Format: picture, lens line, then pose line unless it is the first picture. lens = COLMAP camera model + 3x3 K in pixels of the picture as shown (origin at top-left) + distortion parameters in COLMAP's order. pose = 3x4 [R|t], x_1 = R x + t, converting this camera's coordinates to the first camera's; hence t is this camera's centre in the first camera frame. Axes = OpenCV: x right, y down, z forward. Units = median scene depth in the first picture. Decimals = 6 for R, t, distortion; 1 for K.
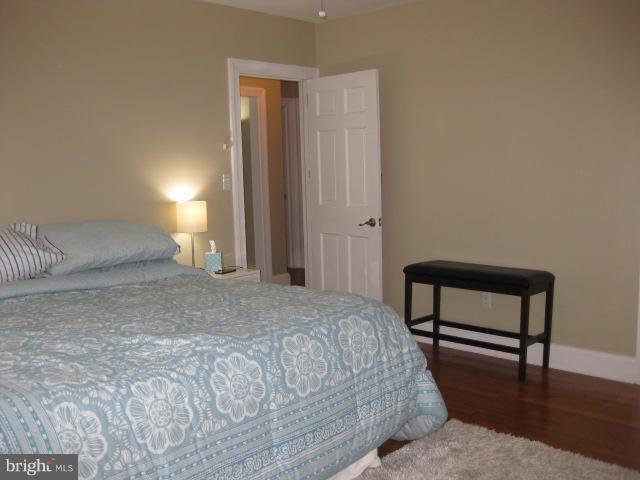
lens RADIAL K [[659.1, 0, 320.0], [0, 659.1, 240.0], [0, 0, 1]] dist [-0.153679, 0.001528]
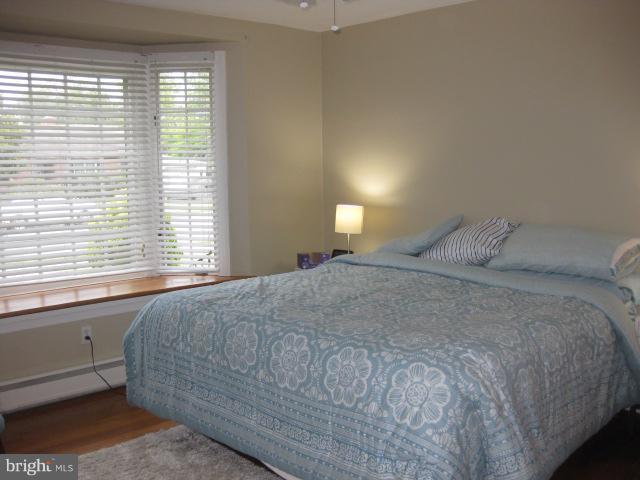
lens RADIAL K [[659.1, 0, 320.0], [0, 659.1, 240.0], [0, 0, 1]] dist [-0.153679, 0.001528]
pose [[-0.078503, 0.132441, -0.988077, 1.018172], [-0.098891, 0.985213, 0.139914, -0.168927], [0.991997, 0.108695, -0.064245, 1.076327]]
